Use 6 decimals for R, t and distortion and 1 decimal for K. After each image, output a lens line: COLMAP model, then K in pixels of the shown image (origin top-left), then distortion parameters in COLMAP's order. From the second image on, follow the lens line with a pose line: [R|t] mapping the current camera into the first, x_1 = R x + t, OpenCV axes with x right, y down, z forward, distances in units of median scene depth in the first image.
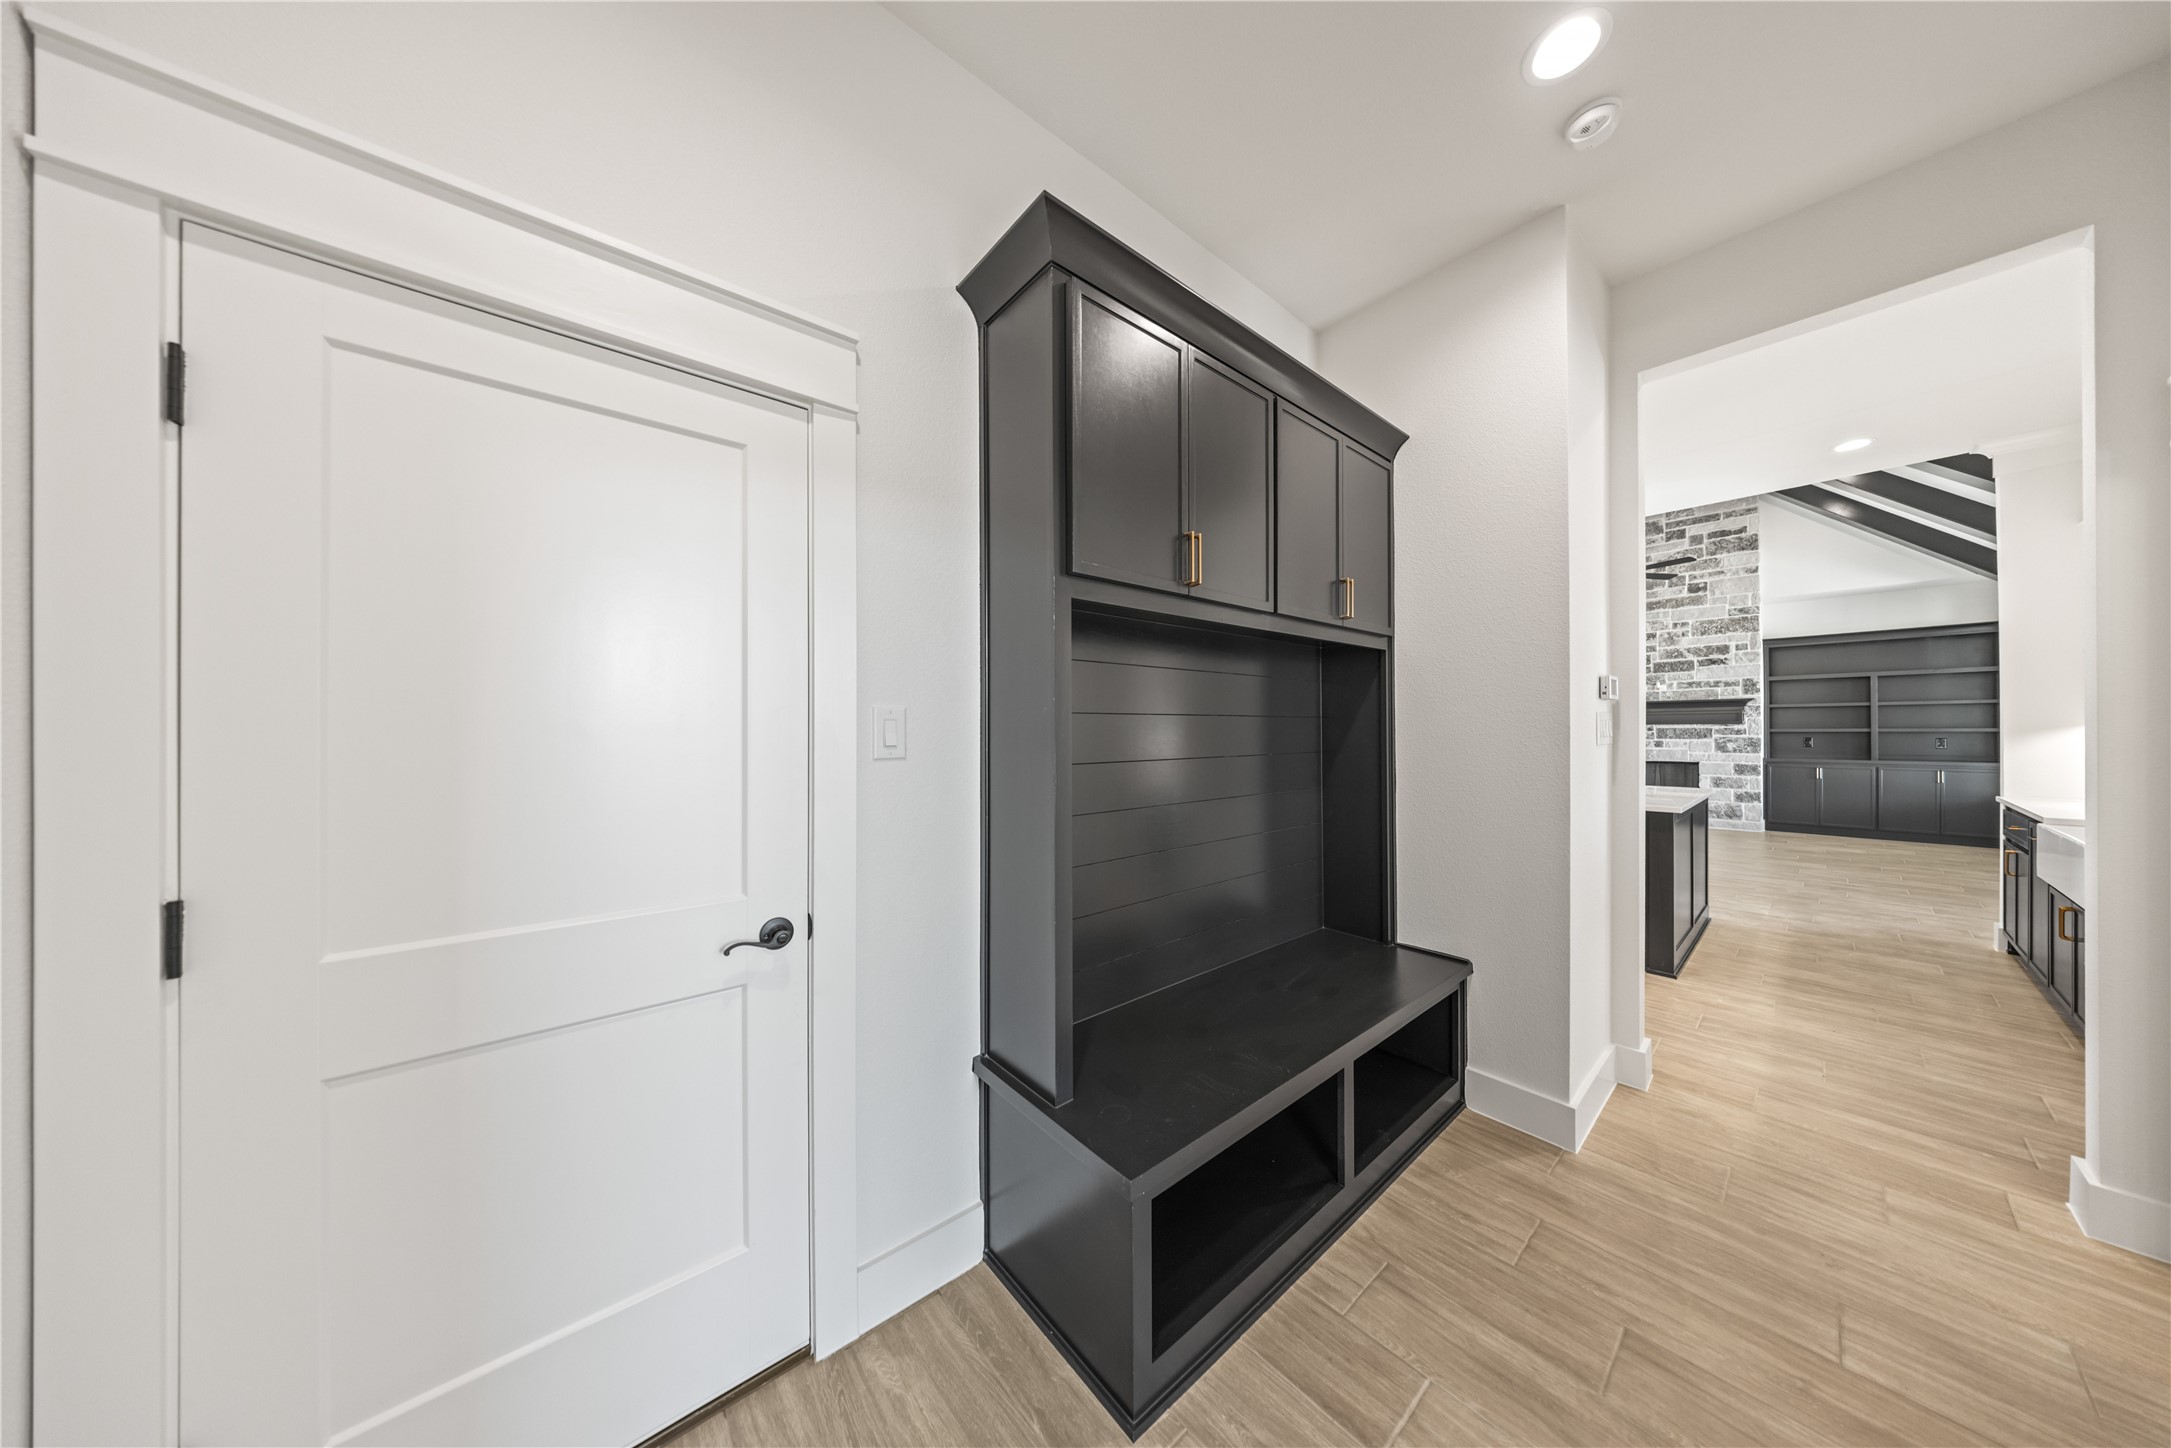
lens RADIAL K [[635.1, 0, 1099.9], [0, 635.1, 728.8], [0, 0, 1]] dist [-0.005541, 0.000612]
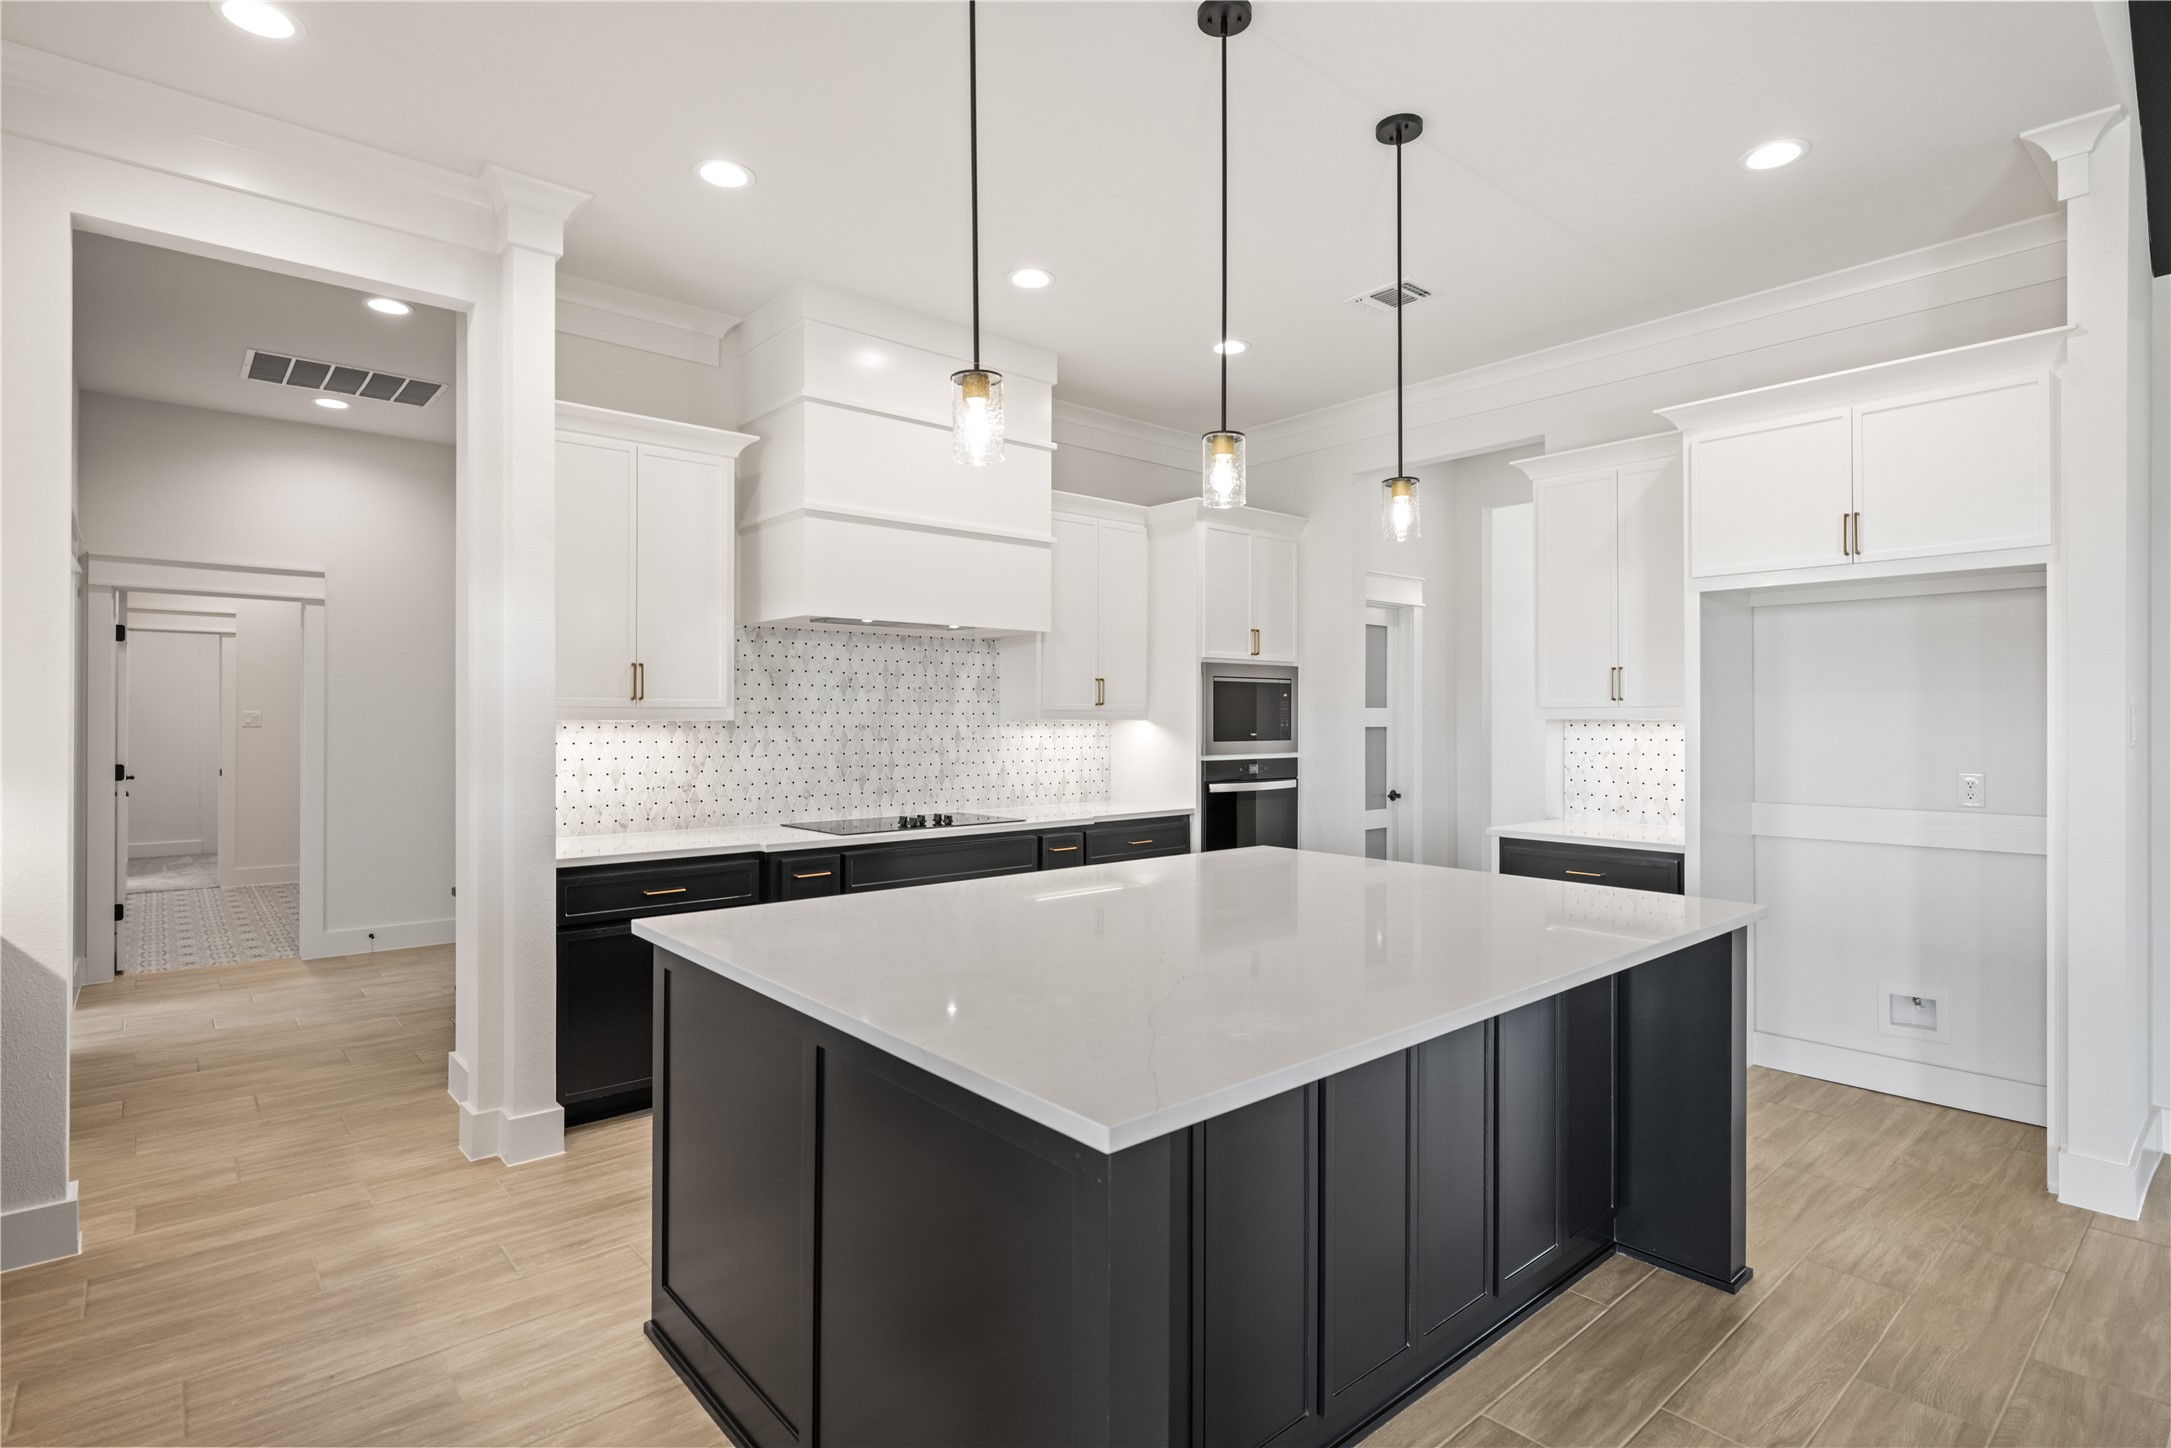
lens RADIAL K [[1066.2, 0, 1097.5], [0, 1066.2, 713.0], [0, 0, 1]] dist [0.007677, -0.003281]
pose [[0.010066, -0.000786, -0.999949, 0.671050], [0.003873, 0.999992, -0.000747, -0.008328], [0.999942, -0.003865, 0.010069, 0.532632]]
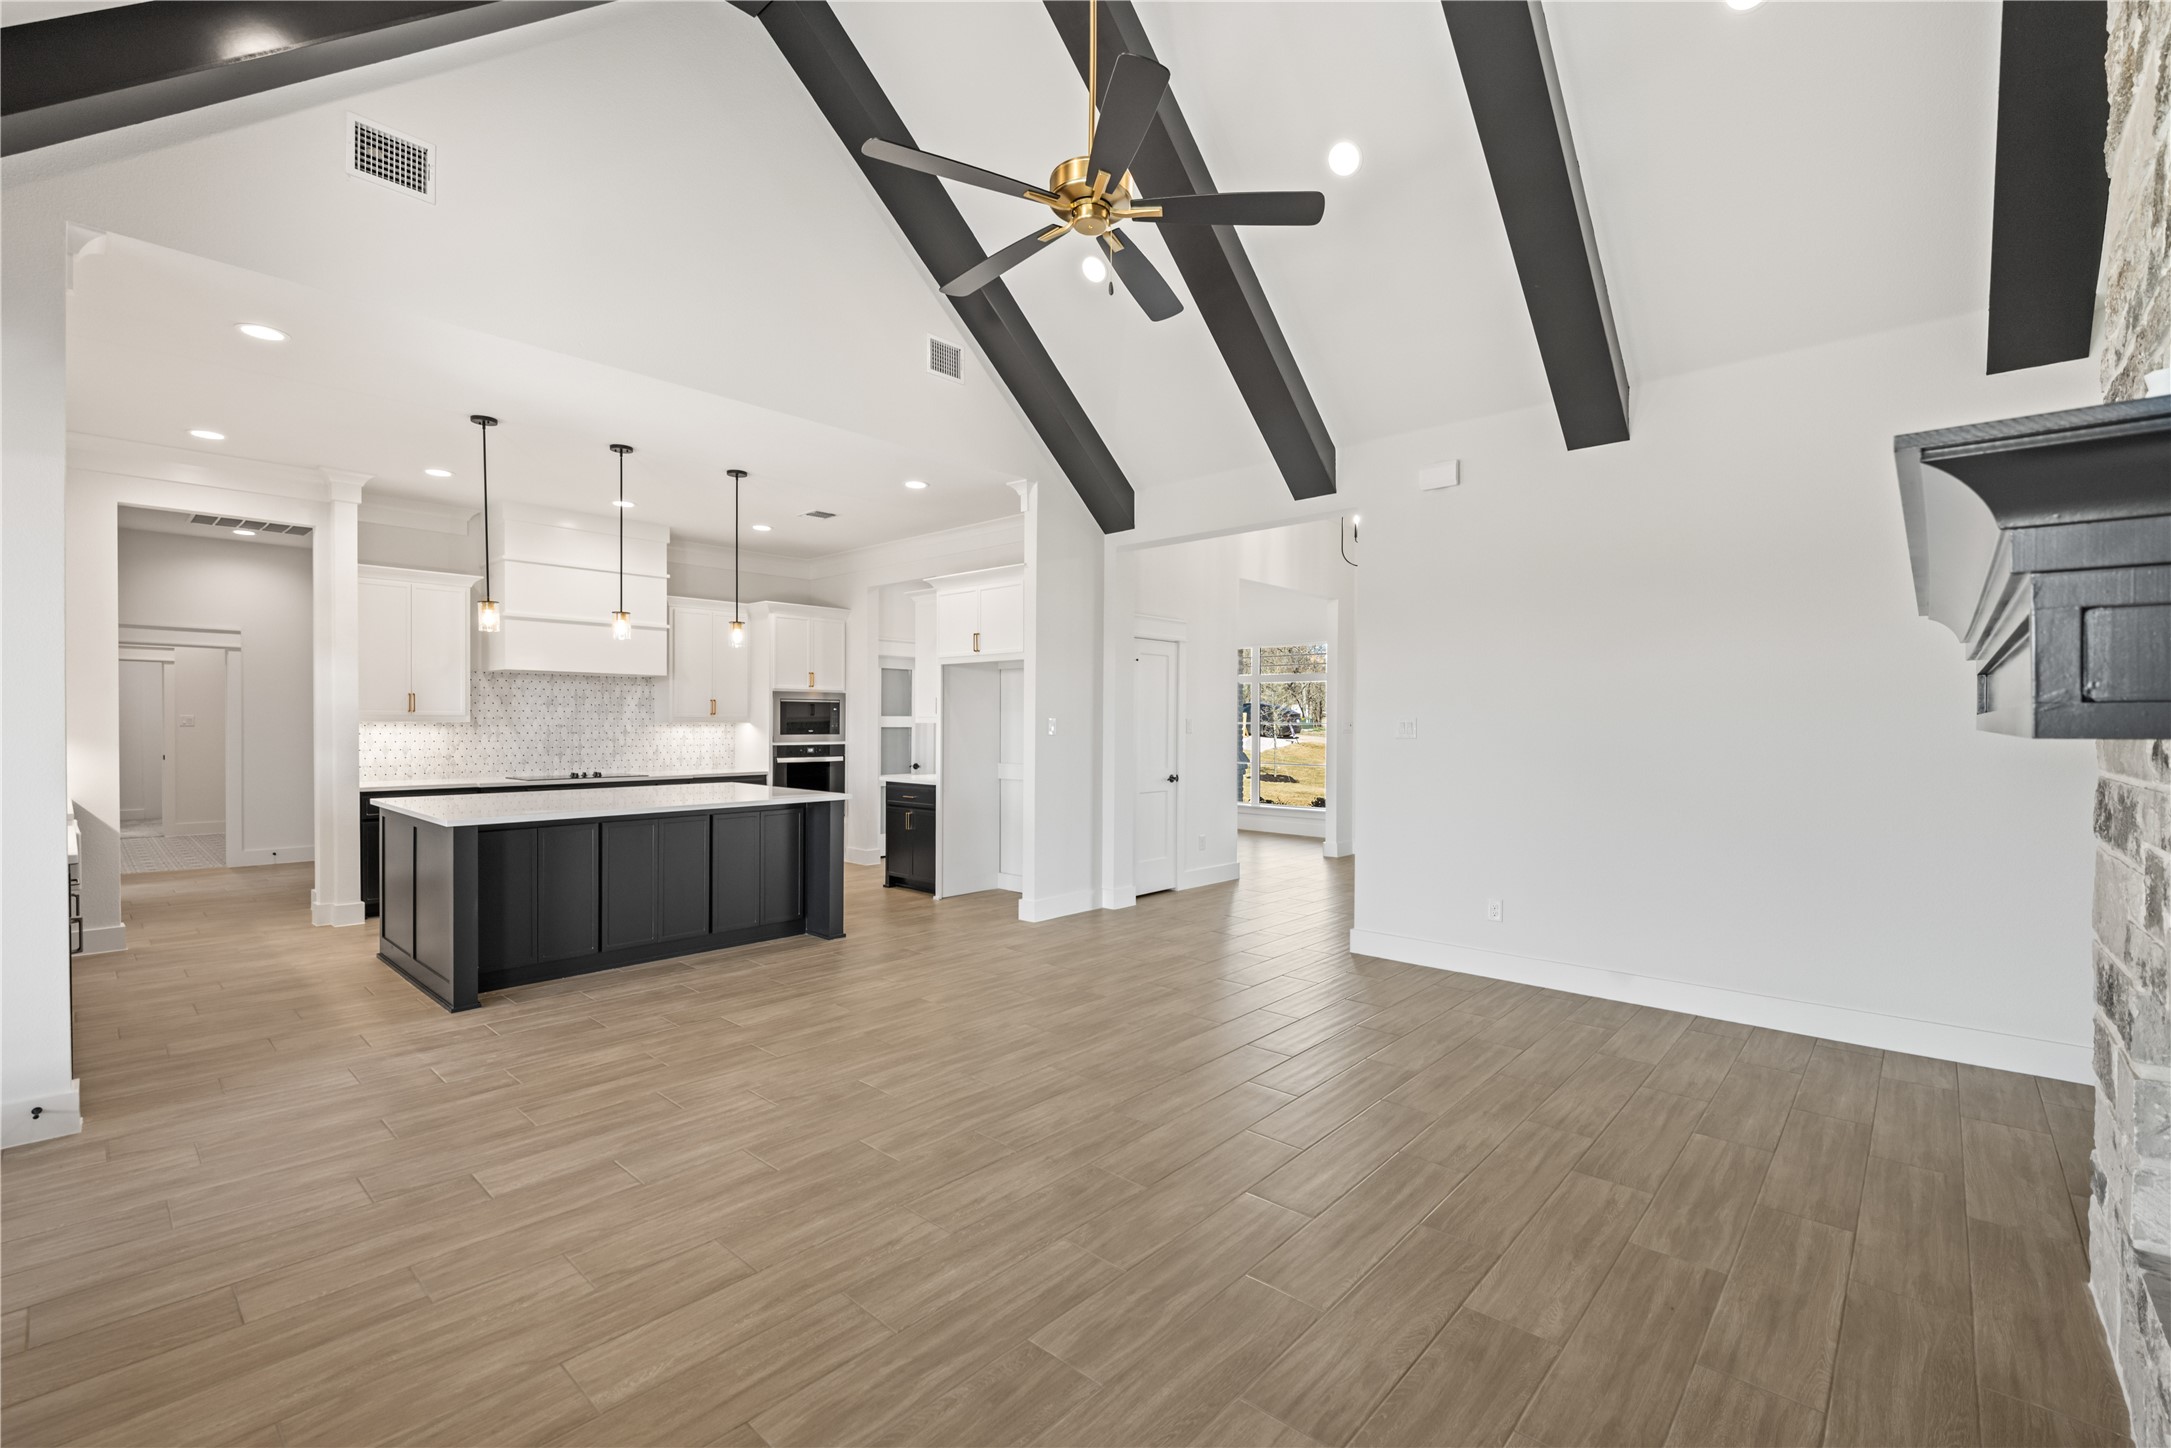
lens RADIAL K [[925.3, 0, 1085.5], [0, 925.3, 730.1], [0, 0, 1]] dist [0.007861, -0.001857]
pose [[0.119237, 0.014057, -0.992766, 1.102079], [0.000271, 0.999899, 0.014190, -0.010791], [0.992866, -0.001961, 0.119221, 0.840409]]
